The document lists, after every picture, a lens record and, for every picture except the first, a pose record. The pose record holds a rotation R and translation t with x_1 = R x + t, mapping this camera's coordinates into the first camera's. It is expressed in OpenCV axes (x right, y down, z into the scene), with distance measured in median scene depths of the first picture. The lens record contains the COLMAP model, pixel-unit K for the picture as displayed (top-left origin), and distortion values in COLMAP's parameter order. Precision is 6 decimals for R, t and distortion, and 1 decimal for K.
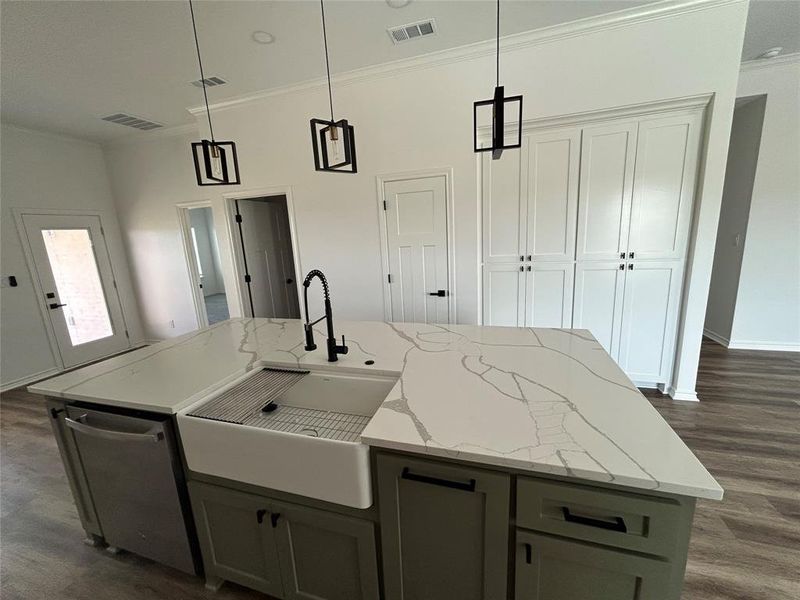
lens RADIAL K [[323.8, 0, 400.0], [0, 323.8, 300.0], [0, 0, 1]] dist [-0.007297, -0.000107]
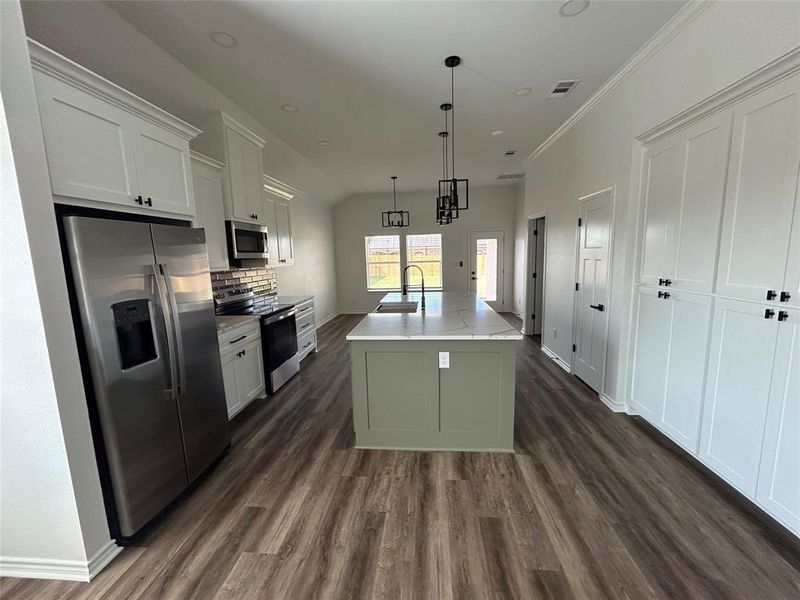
lens RADIAL K [[323.8, 0, 400.0], [0, 323.8, 300.0], [0, 0, 1]] dist [-0.007297, -0.000107]
pose [[0.230038, 0.194943, -0.953457, 0.935740], [-0.223706, 0.964088, 0.143144, -0.048258], [0.947121, 0.180365, 0.265386, 0.143338]]
